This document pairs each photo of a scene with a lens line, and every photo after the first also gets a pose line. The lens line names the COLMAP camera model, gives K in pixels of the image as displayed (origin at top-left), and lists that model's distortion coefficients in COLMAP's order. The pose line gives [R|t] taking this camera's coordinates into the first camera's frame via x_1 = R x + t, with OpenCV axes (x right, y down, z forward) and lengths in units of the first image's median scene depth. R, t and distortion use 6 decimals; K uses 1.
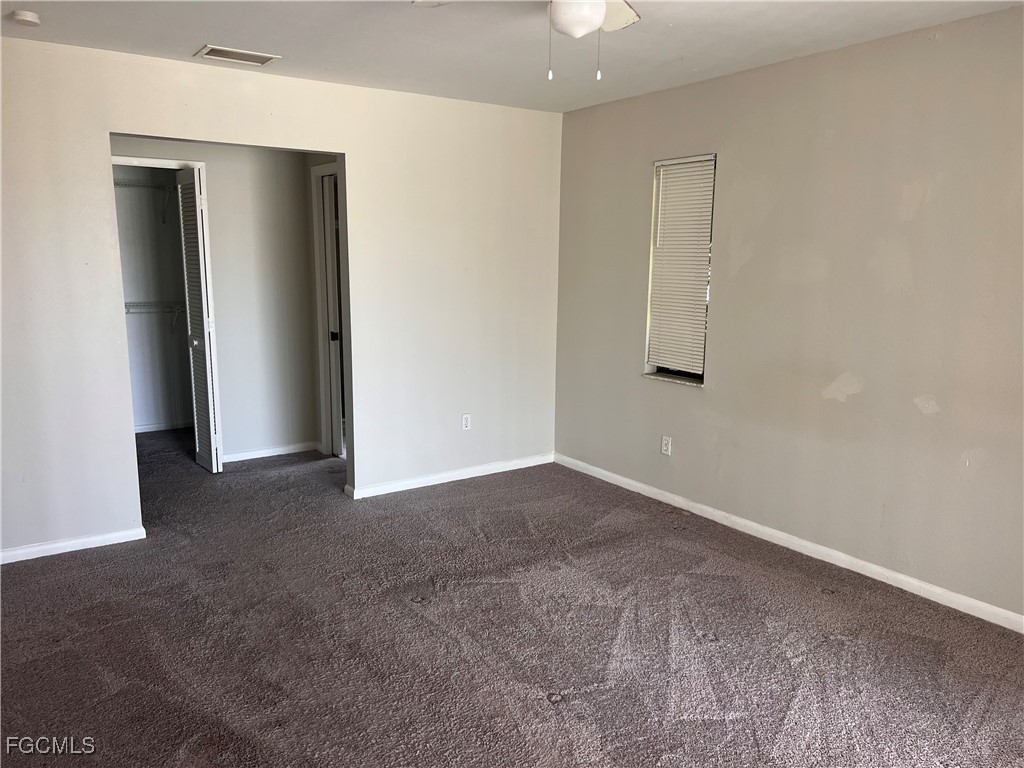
lens RADIAL K [[773.5, 0, 506.9], [0, 773.5, 388.1], [0, 0, 1]] dist [0.049941, -0.031544]
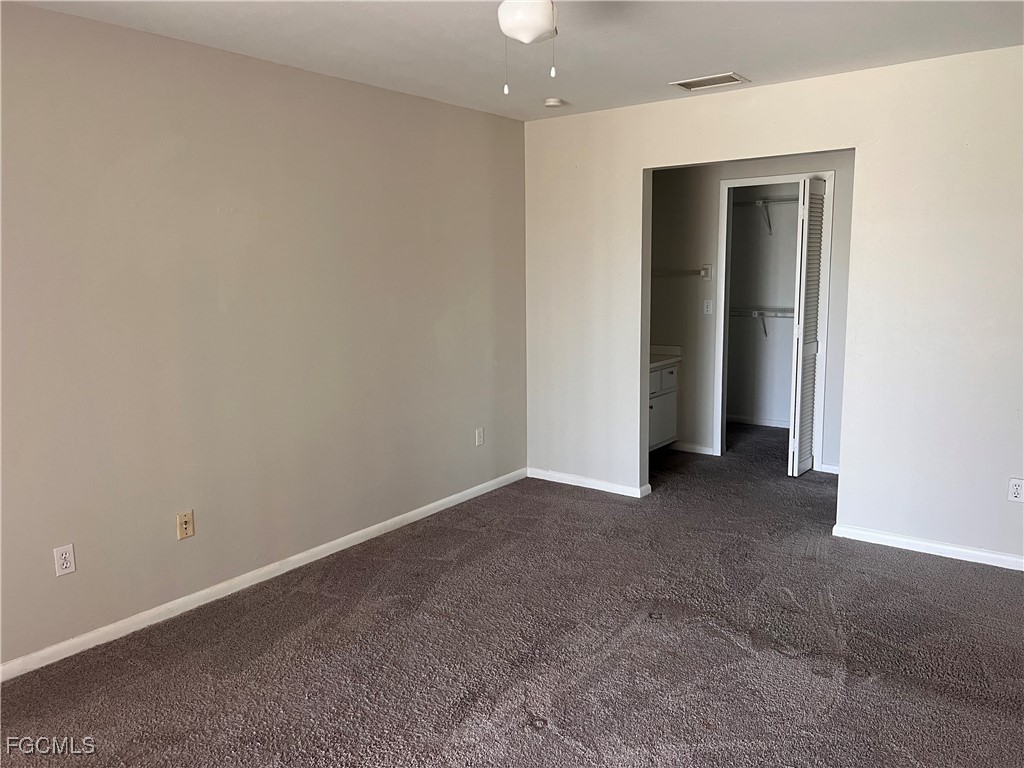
lens RADIAL K [[773.5, 0, 506.2], [0, 773.5, 382.3], [0, 0, 1]] dist [0.049941, -0.031544]
pose [[0.310927, 0.131324, -0.941317, 0.637665], [-0.143927, 0.985492, 0.089946, -0.070412], [0.939473, 0.107515, 0.325317, 0.425863]]
